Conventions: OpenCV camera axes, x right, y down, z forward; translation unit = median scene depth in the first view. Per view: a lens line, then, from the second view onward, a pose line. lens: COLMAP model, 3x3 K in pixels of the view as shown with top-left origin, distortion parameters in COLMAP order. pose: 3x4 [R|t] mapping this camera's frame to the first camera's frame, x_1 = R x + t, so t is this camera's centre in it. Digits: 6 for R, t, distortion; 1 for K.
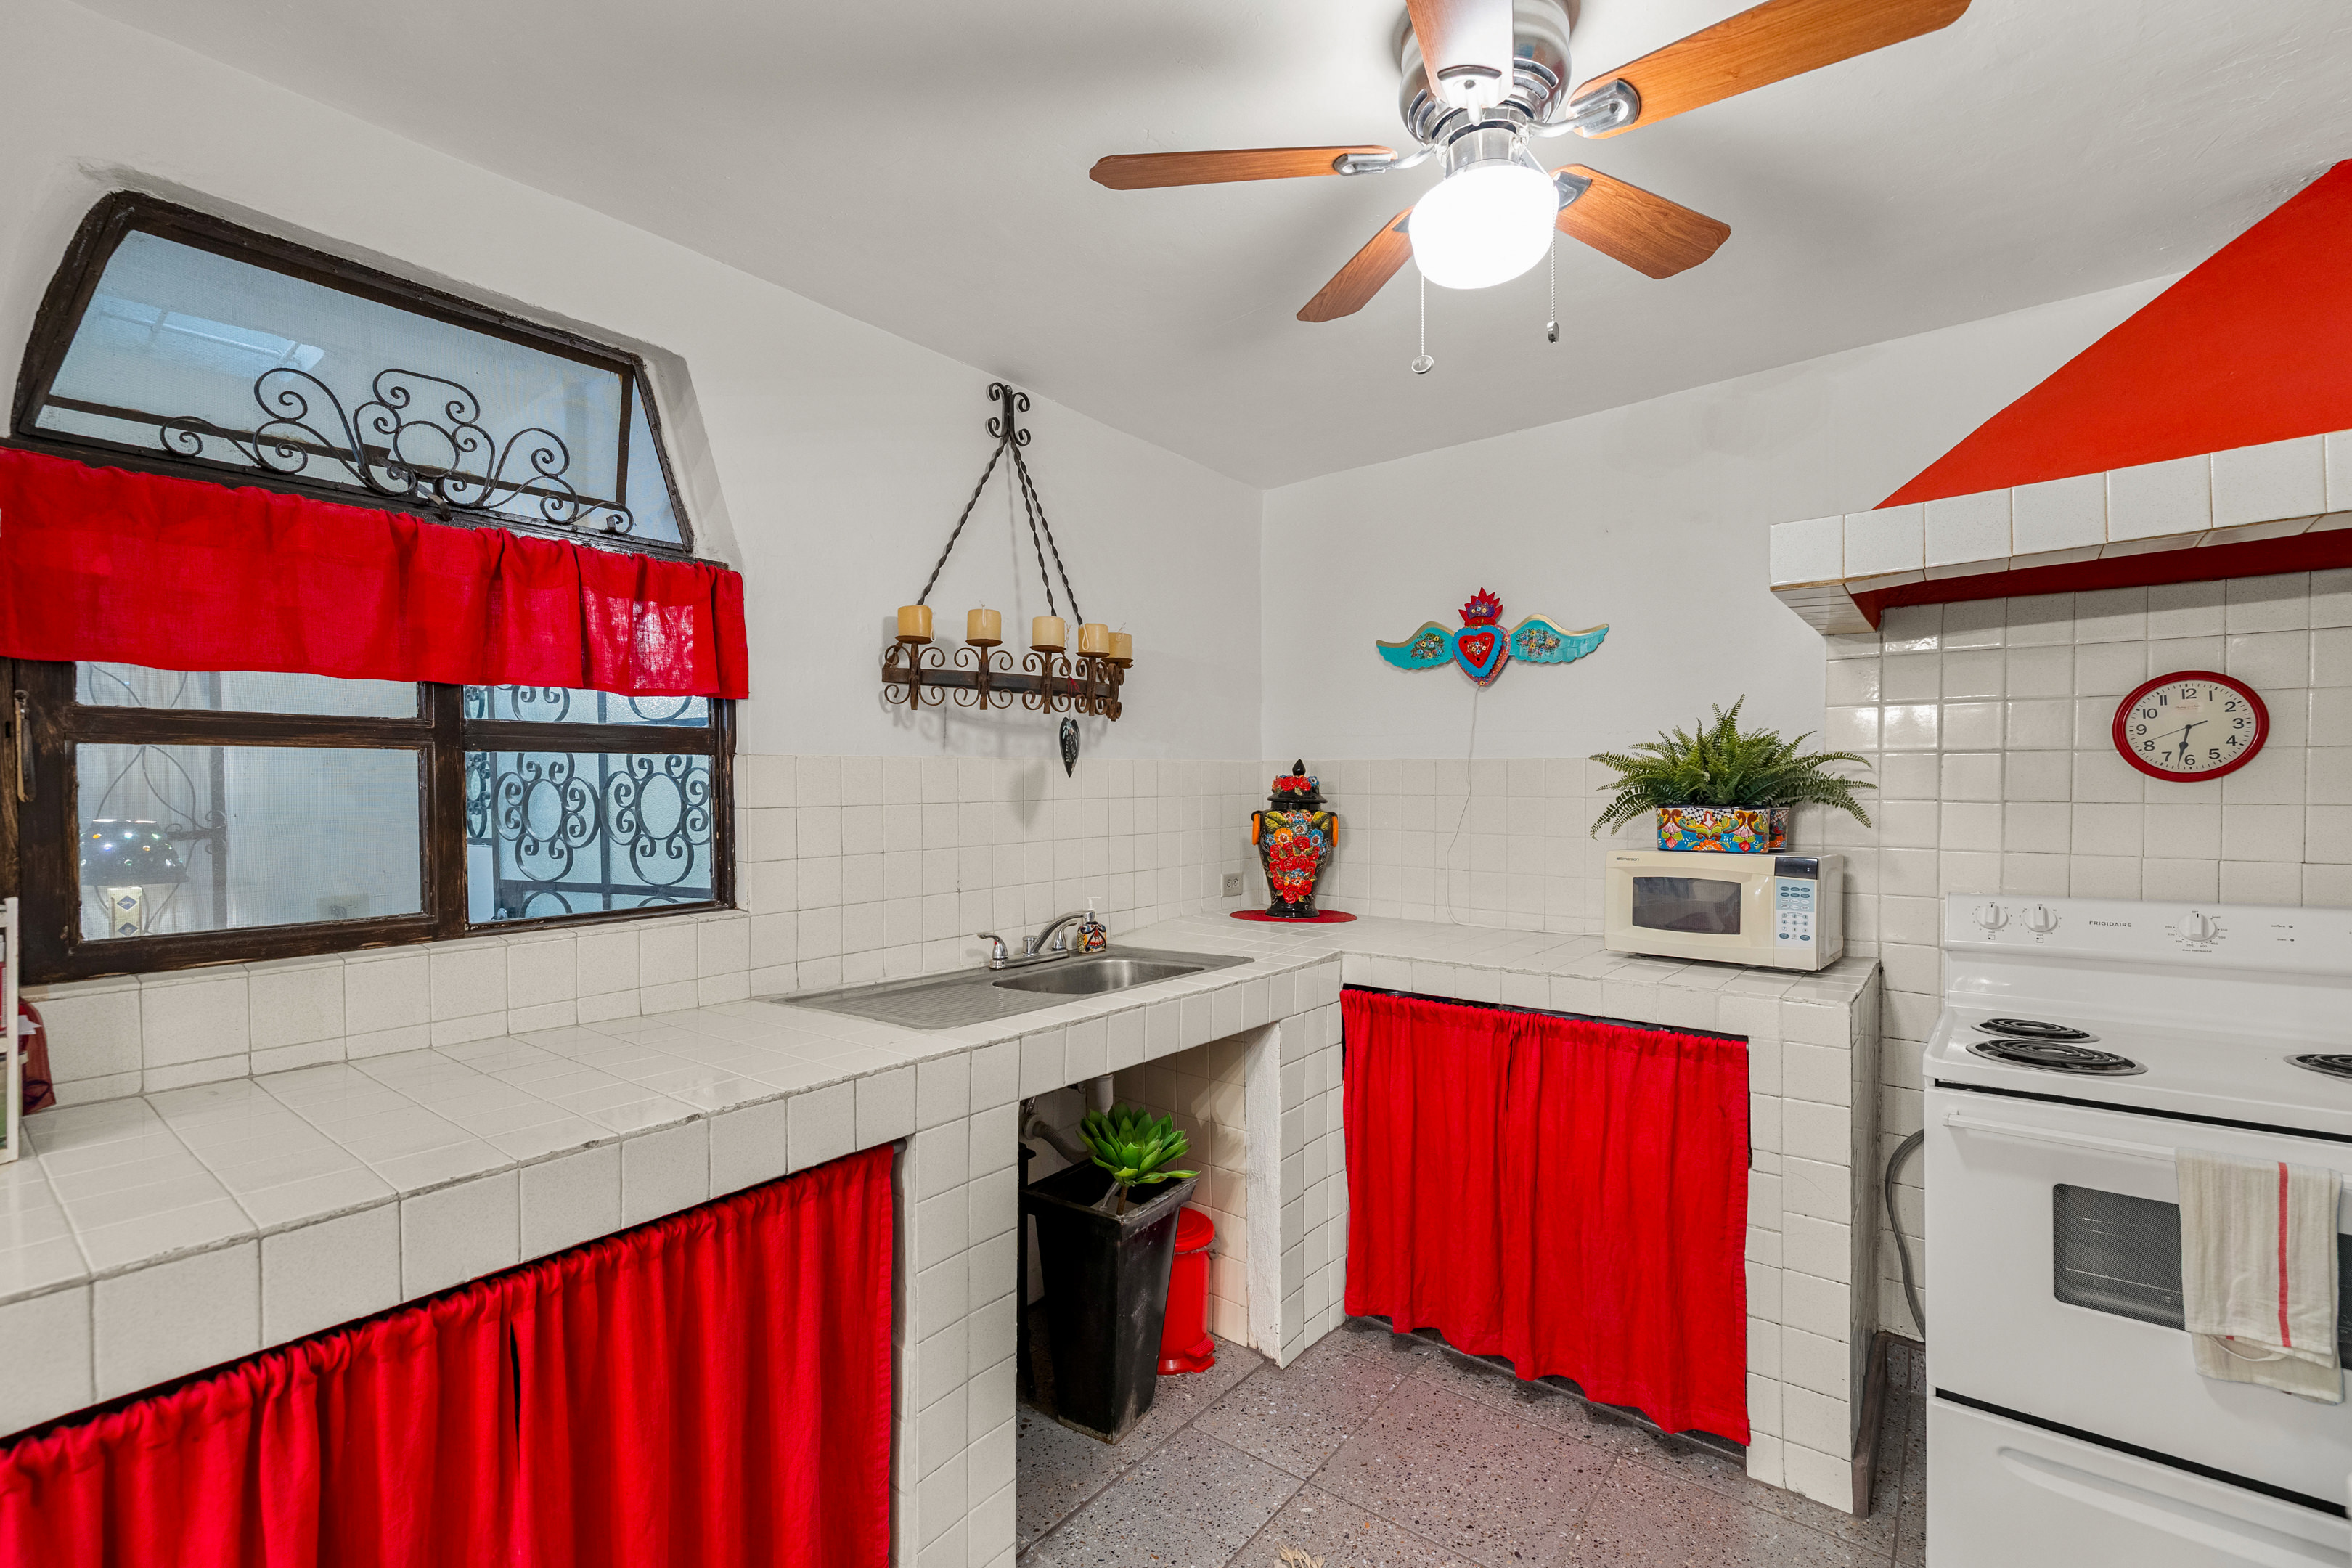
lens RADIAL K [[1024.9, 0, 1171.7], [0, 1024.9, 795.8], [0, 0, 1]] dist [-0.001344, 0.000112]
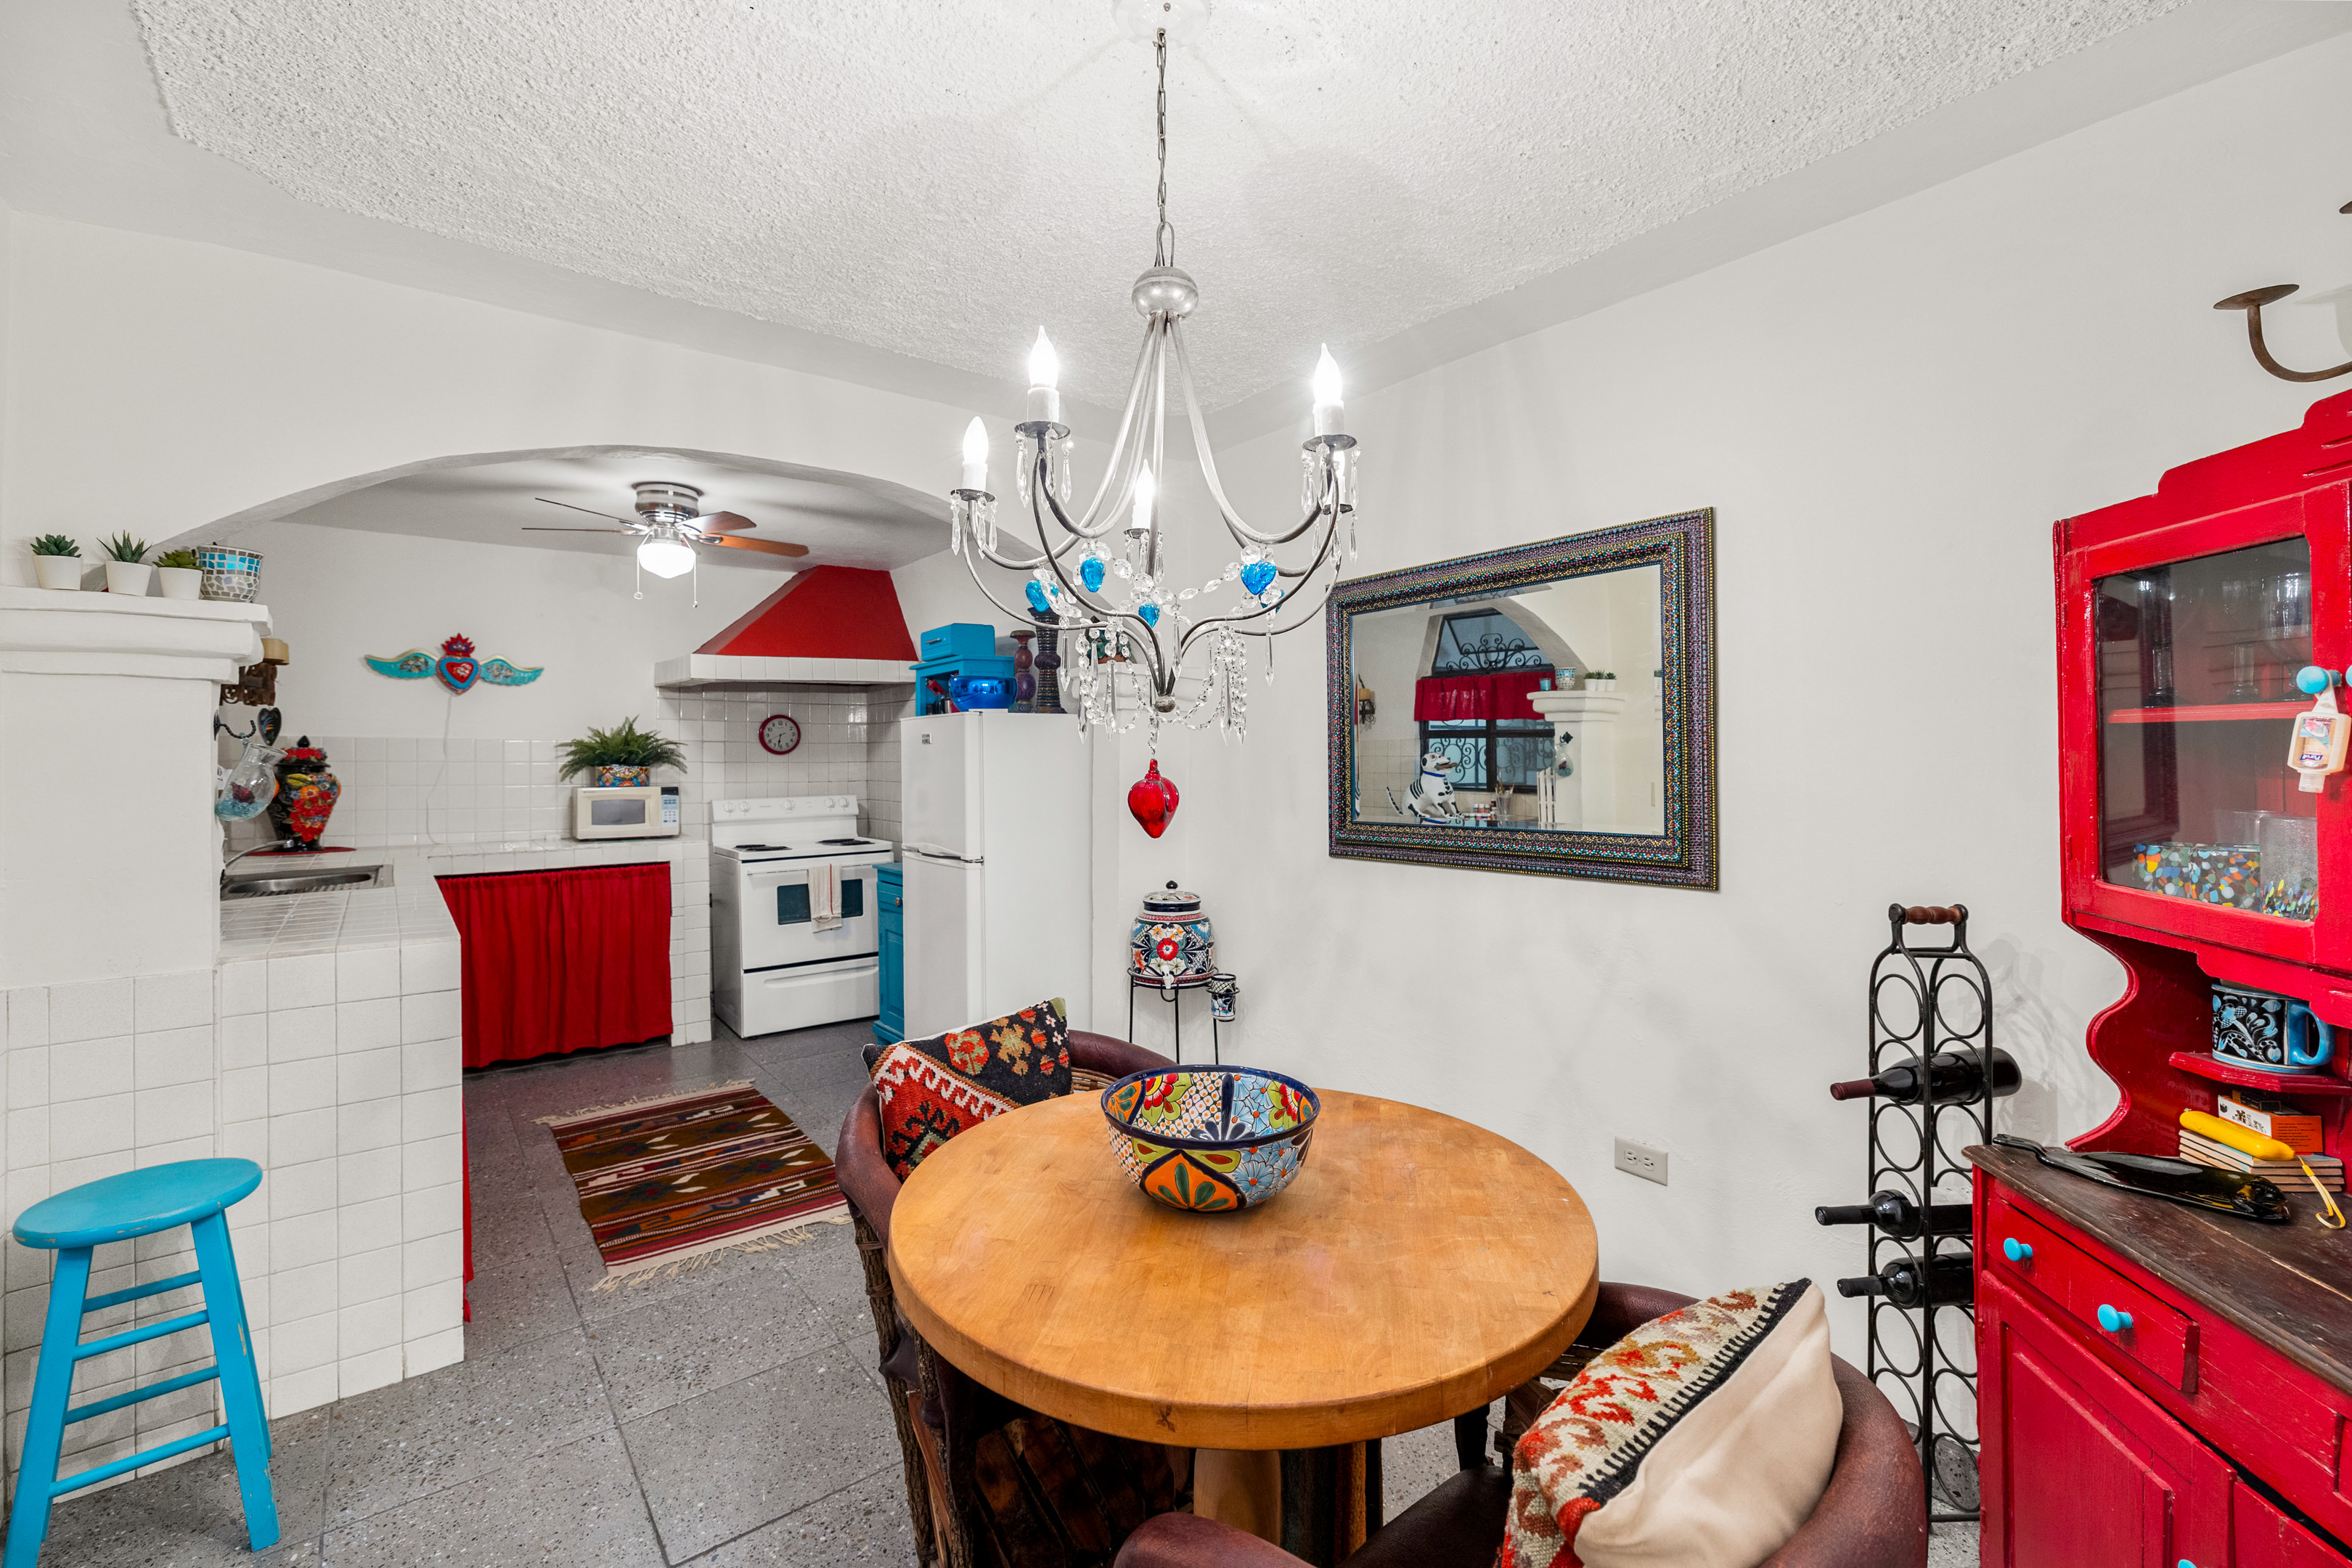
lens RADIAL K [[972.9, 0, 1158.7], [0, 972.9, 756.6], [0, 0, 1]] dist [-0.000585, 0.000030]
pose [[0.244104, 0.001526, 0.969748, -1.181204], [0.009087, 0.999951, -0.003861, 0.010082], [-0.969707, 0.009755, 0.244078, -0.572991]]
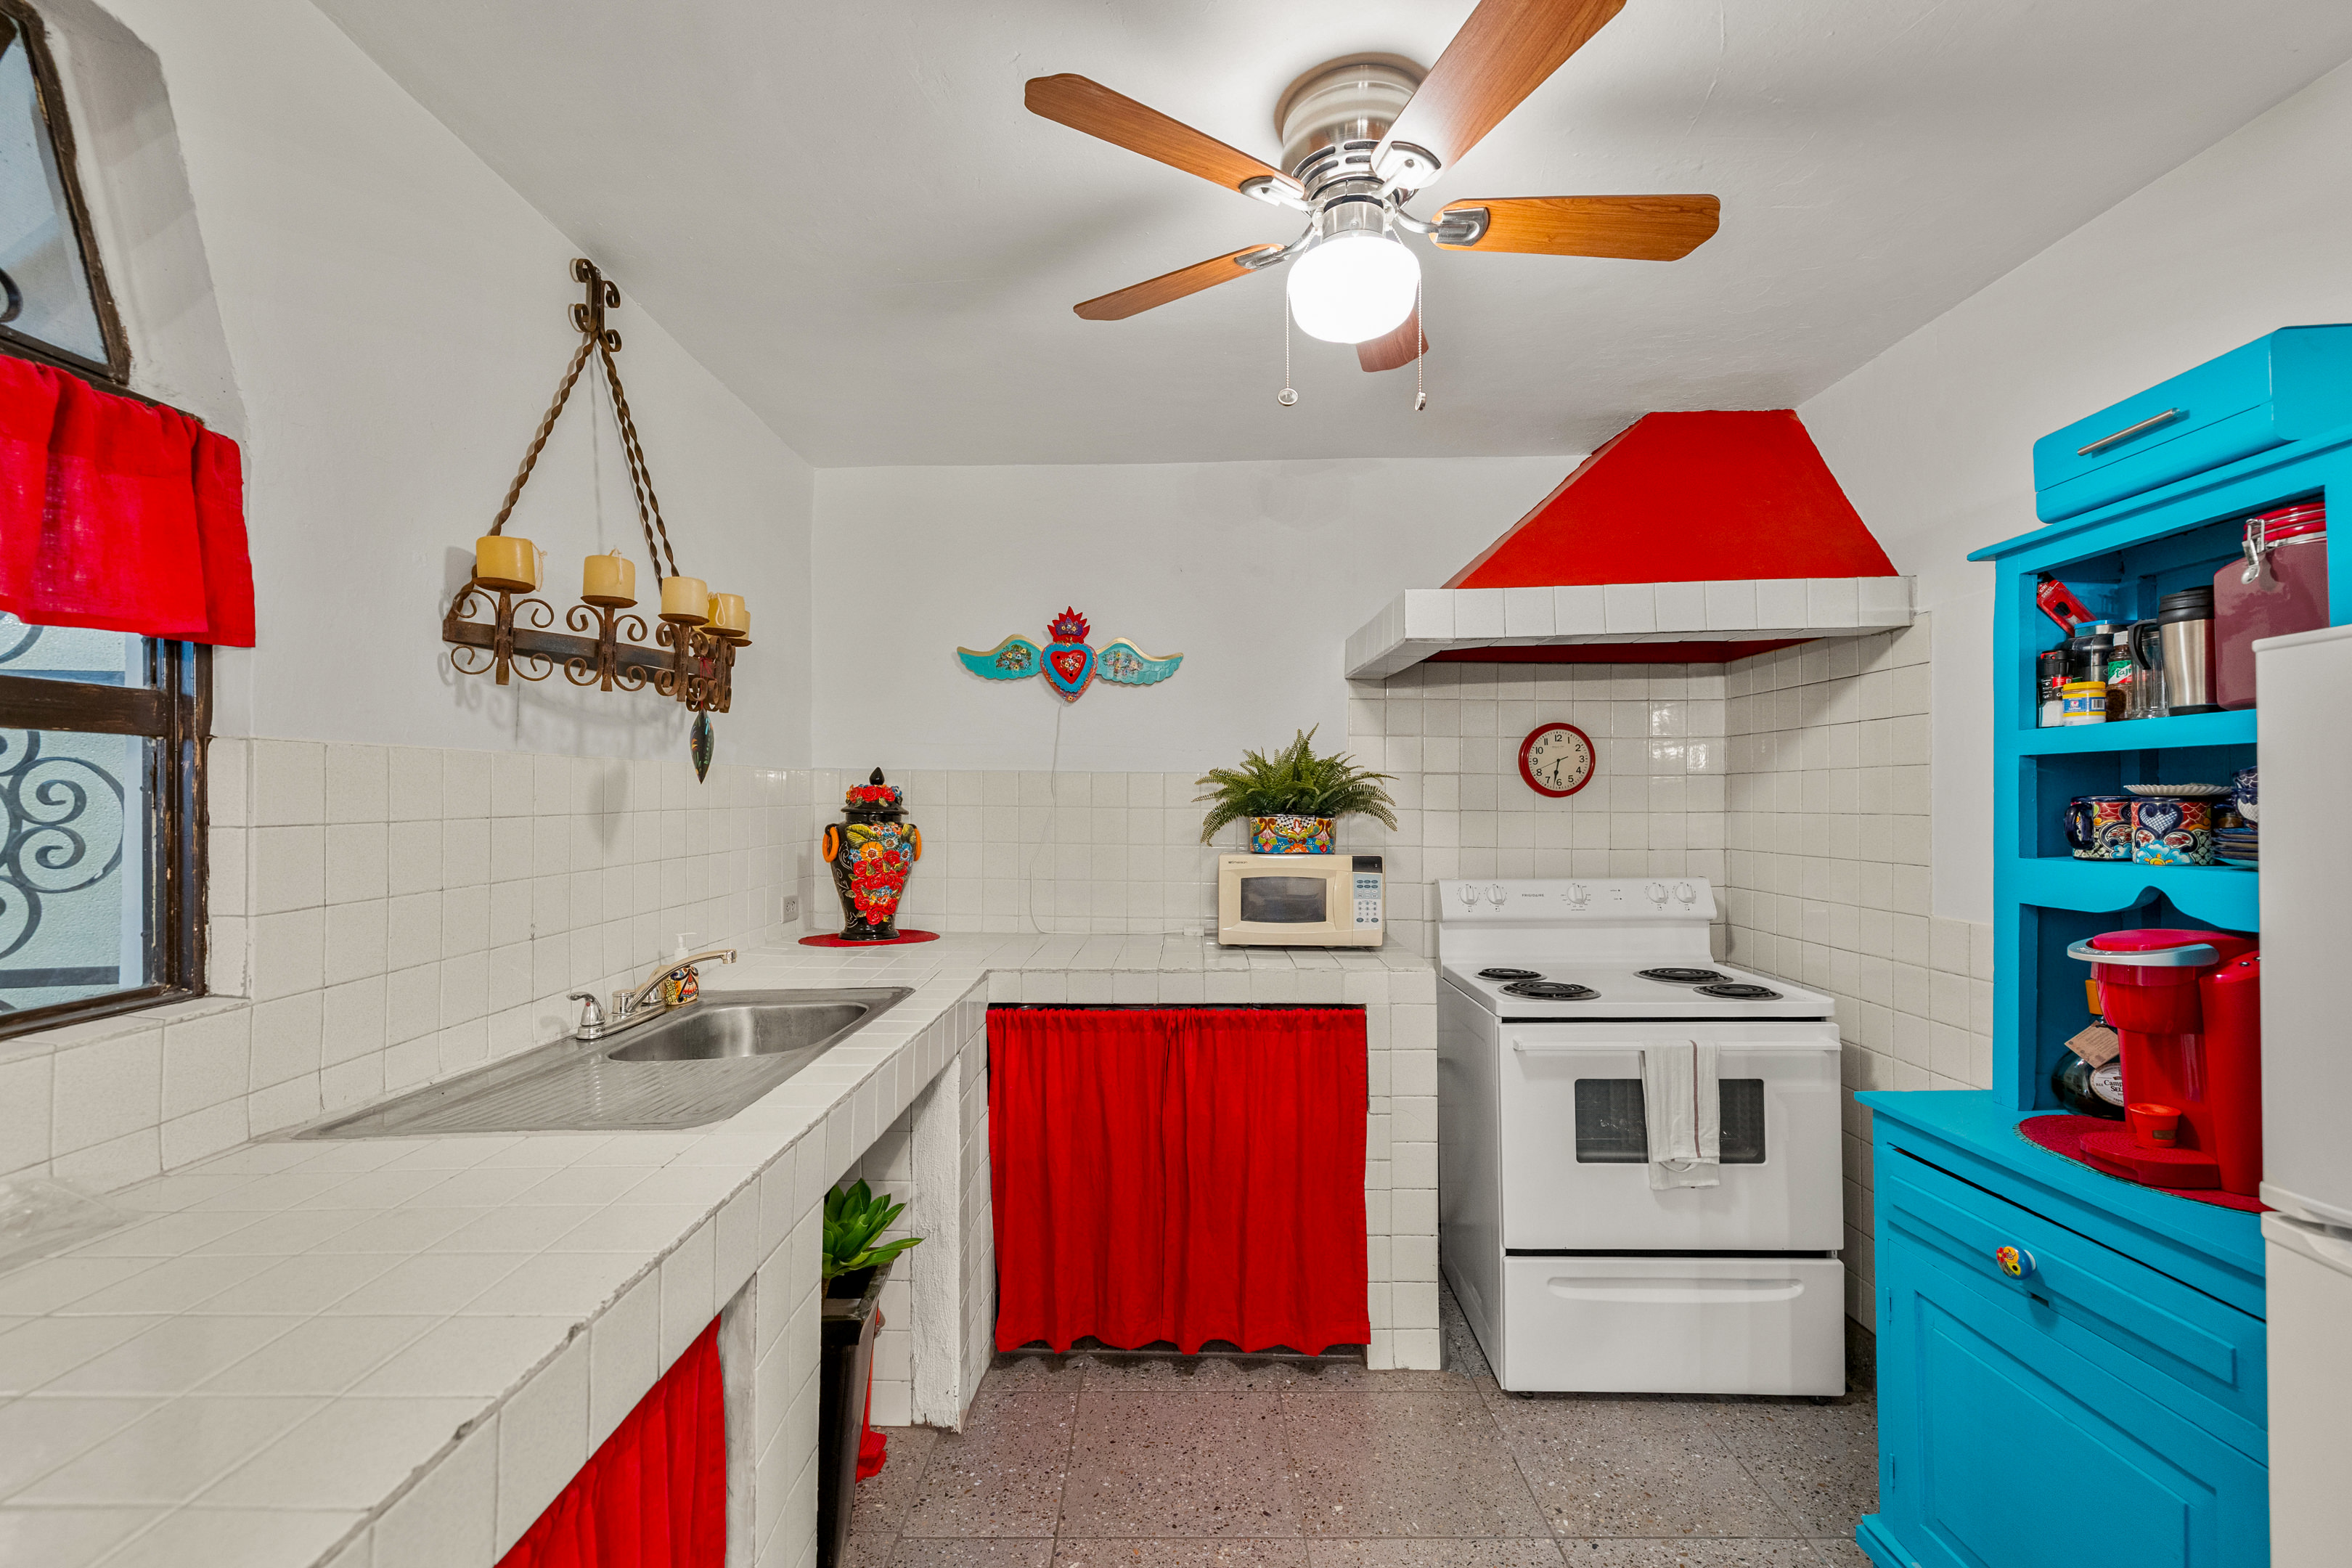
lens RADIAL K [[1009.9, 0, 1183.8], [0, 1009.9, 787.4], [0, 0, 1]] dist [-0.000137, -0.000293]
pose [[0.785869, 0.011571, 0.618285, -0.306676], [0.000863, 0.999803, -0.019808, 0.000965], [-0.618393, 0.016100, 0.785704, 0.163424]]
